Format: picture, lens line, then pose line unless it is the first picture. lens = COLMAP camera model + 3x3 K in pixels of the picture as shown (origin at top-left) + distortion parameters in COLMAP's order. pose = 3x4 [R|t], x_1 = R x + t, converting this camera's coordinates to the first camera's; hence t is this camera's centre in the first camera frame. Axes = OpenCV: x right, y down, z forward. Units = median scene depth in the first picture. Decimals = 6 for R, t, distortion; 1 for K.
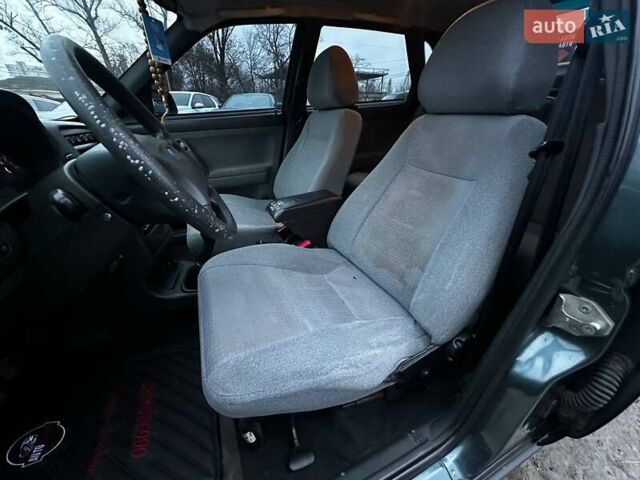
lens RADIAL K [[259.9, 0, 320.0], [0, 259.9, 240.0], [0, 0, 1]] dist [-0.002299, -0.000064]
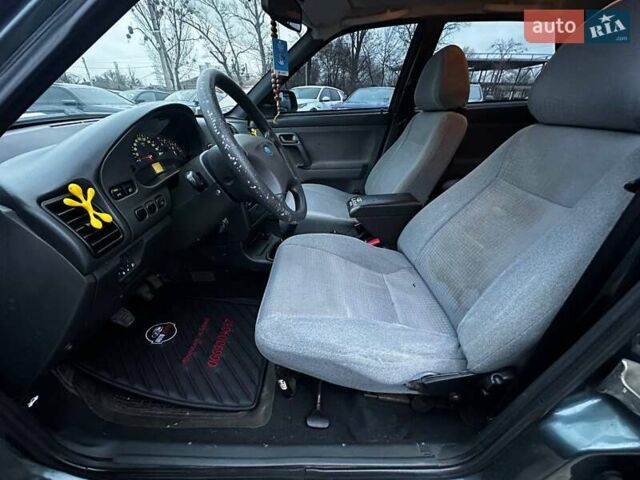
lens RADIAL K [[259.9, 0, 320.0], [0, 259.9, 240.0], [0, 0, 1]] dist [-0.002299, -0.000064]
pose [[0.912212, 0.202006, -0.356460, 0.129705], [-0.193979, 0.979258, 0.058538, -0.012408], [0.360891, 0.015747, 0.932475, -0.065204]]
